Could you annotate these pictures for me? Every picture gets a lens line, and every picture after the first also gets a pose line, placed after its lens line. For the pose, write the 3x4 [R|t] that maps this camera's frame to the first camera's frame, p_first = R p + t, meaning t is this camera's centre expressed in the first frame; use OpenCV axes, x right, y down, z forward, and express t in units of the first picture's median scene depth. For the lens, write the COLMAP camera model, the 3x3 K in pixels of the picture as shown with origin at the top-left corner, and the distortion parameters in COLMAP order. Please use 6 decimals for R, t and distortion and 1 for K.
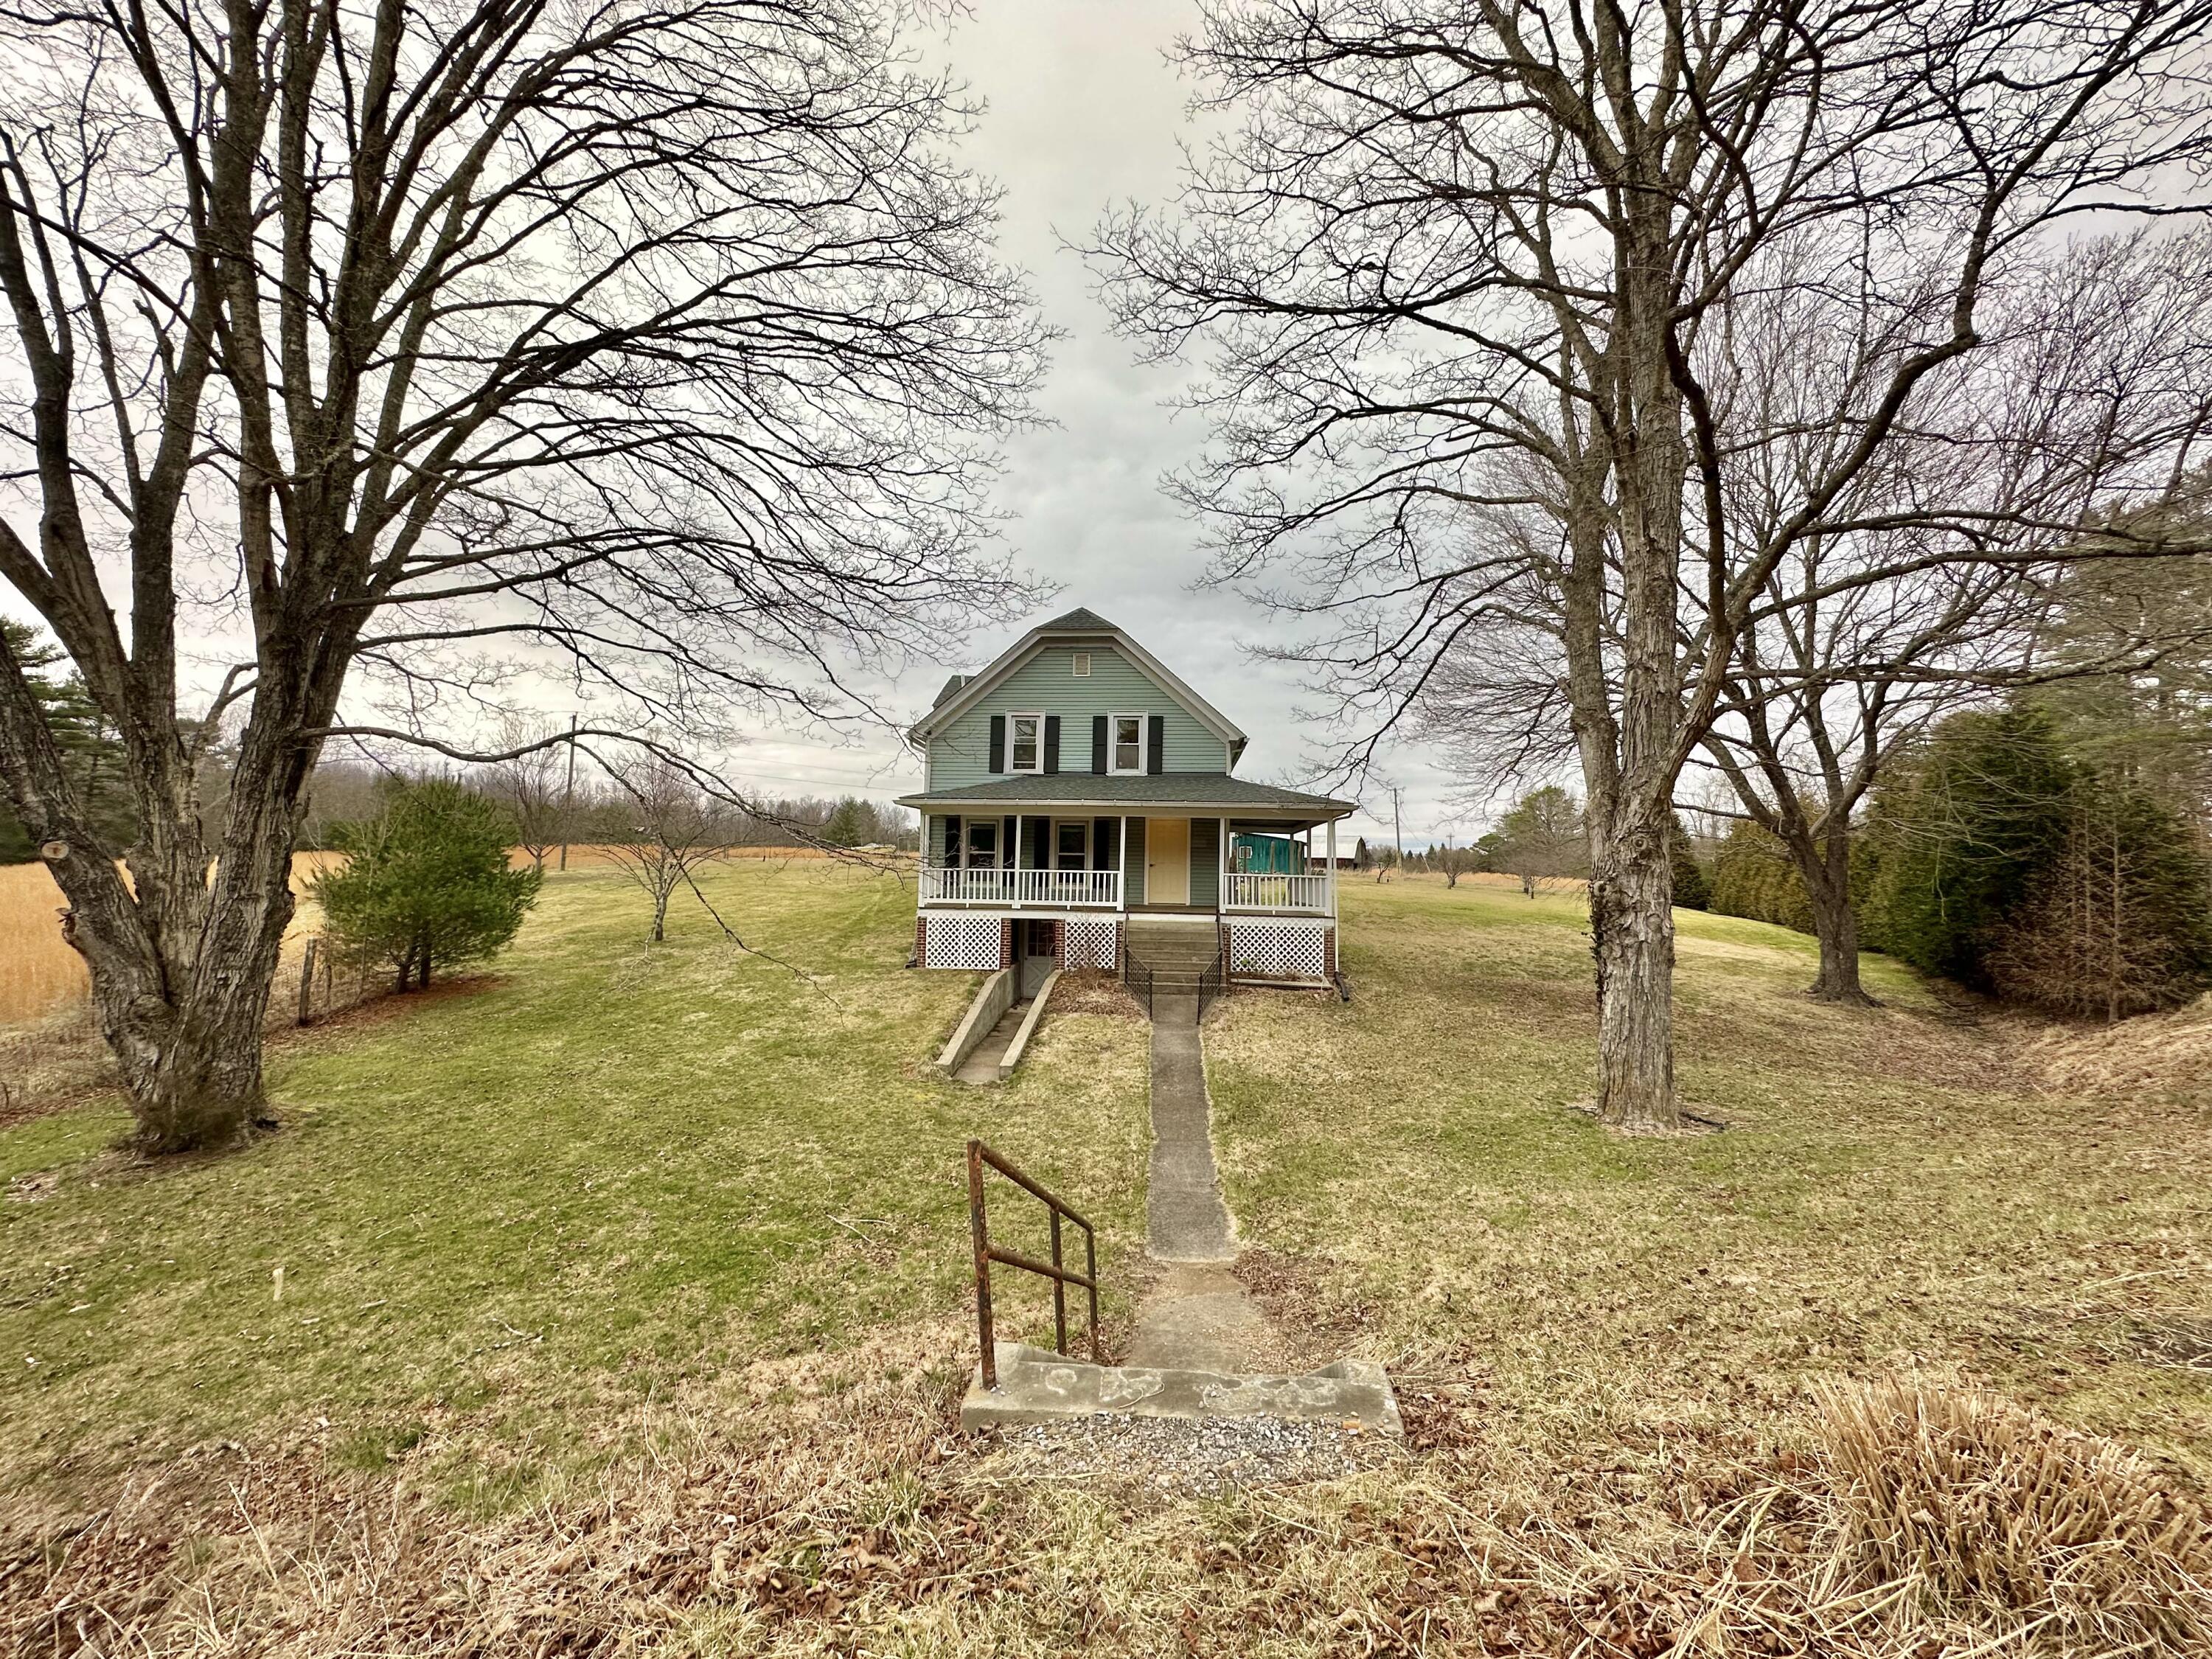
lens RADIAL K [[880.7, 0, 1102.9], [0, 880.7, 832.0], [0, 0, 1]] dist [-0.001119, -0.000099]
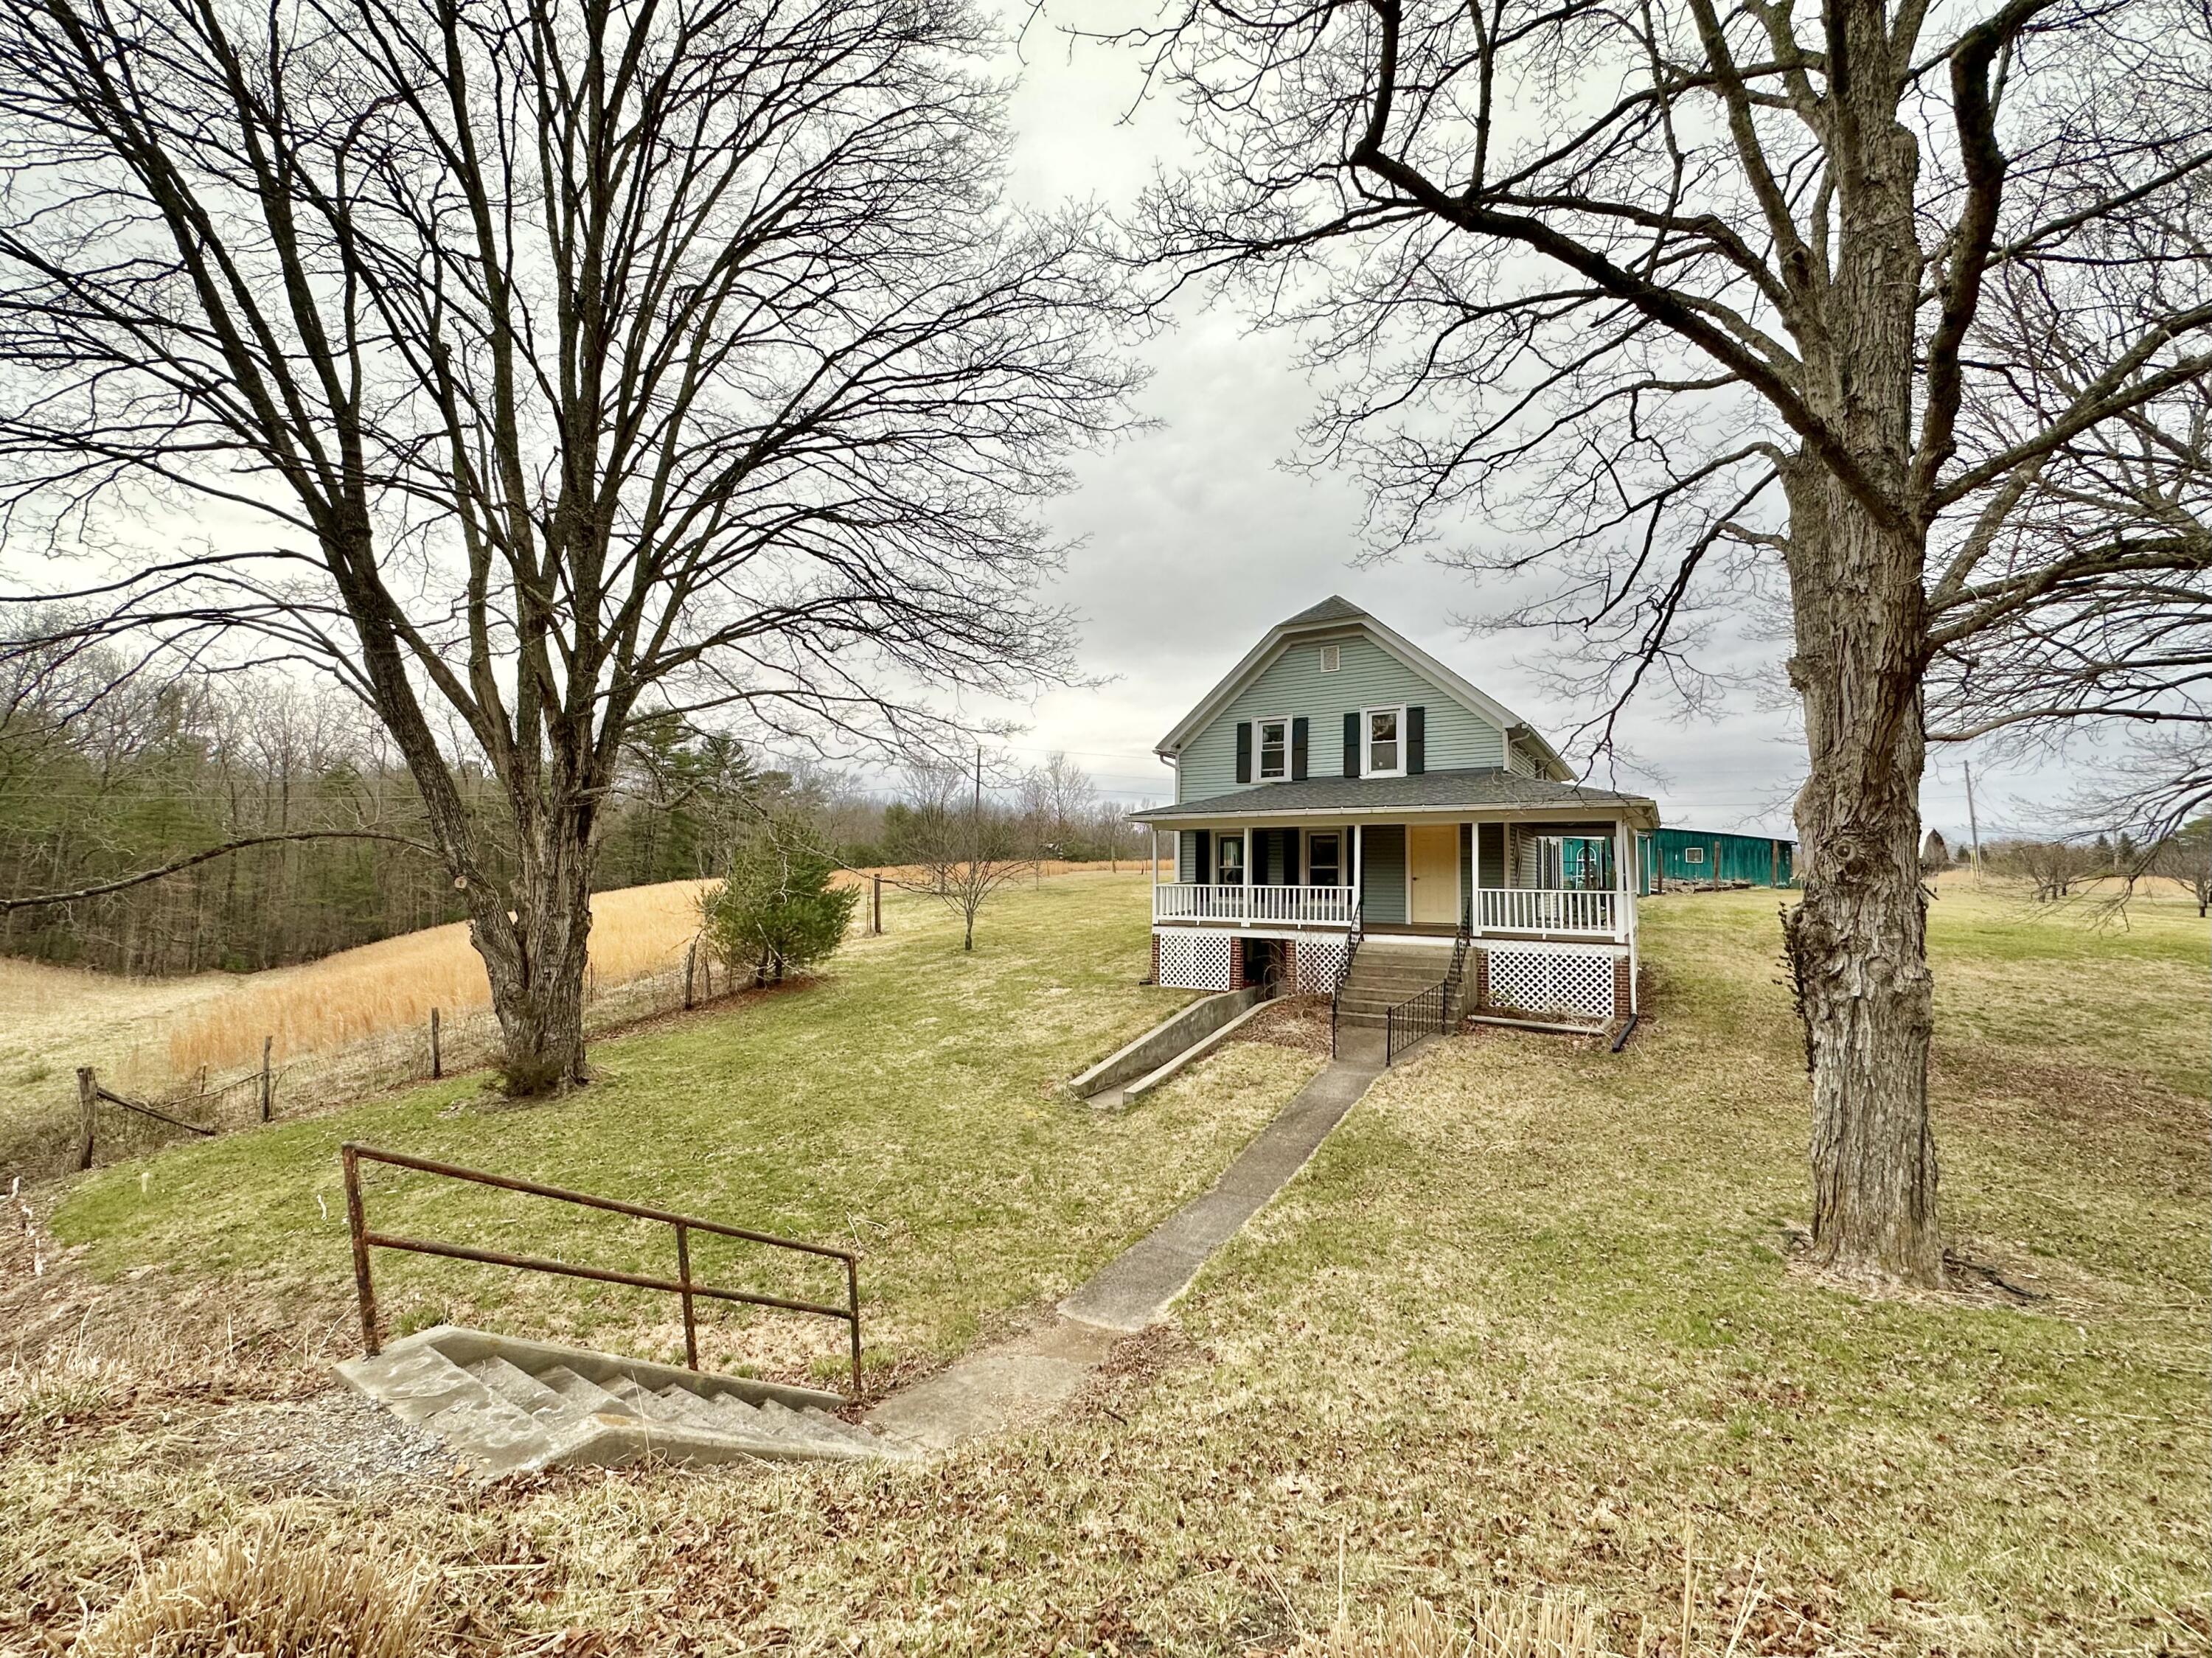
lens RADIAL K [[915.4, 0, 1106.0], [0, 915.4, 829.0], [0, 0, 1]] dist [-0.001265, -0.000291]
pose [[0.885644, -0.034732, -0.463063, 0.345992], [0.029484, 0.999393, -0.018569, -0.005980], [0.463427, 0.002793, 0.886131, 0.095332]]
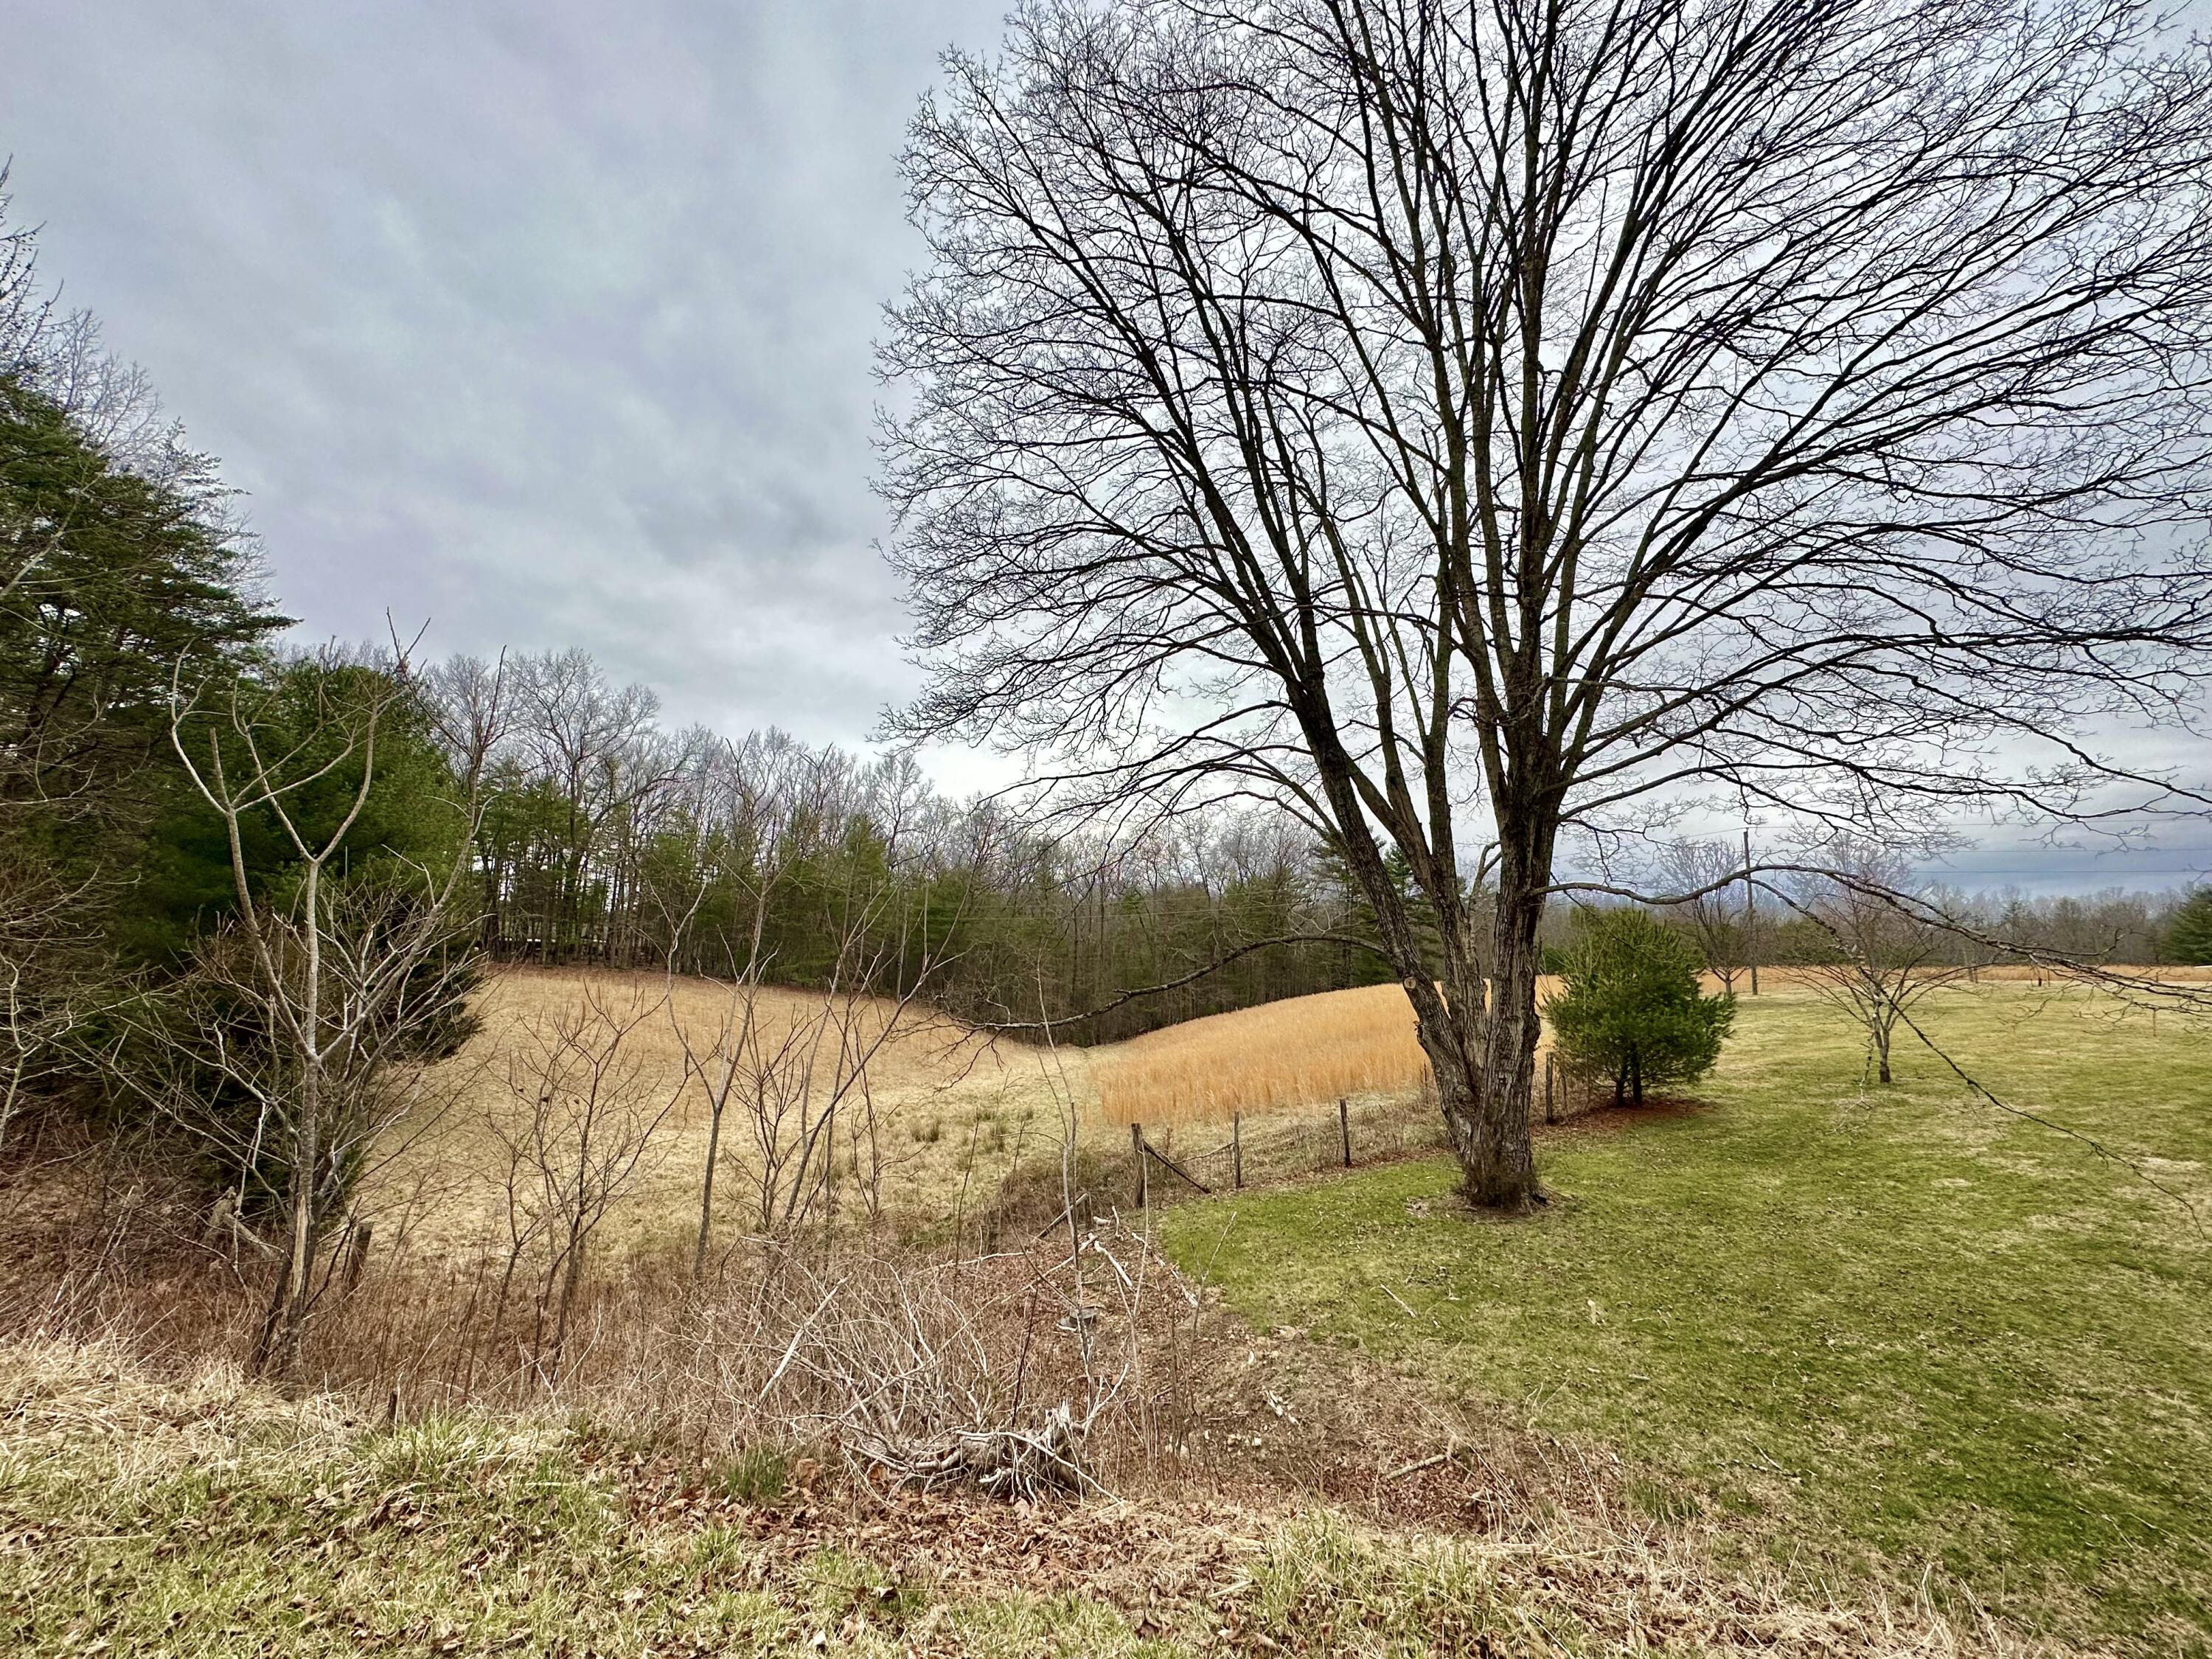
lens RADIAL K [[880.7, 0, 1102.9], [0, 880.7, 832.0], [0, 0, 1]] dist [-0.001119, -0.000099]
pose [[0.380736, -0.153262, -0.911894, 0.045887], [0.028051, 0.987629, -0.154279, -0.012662], [0.924258, 0.033160, 0.380326, -0.073902]]
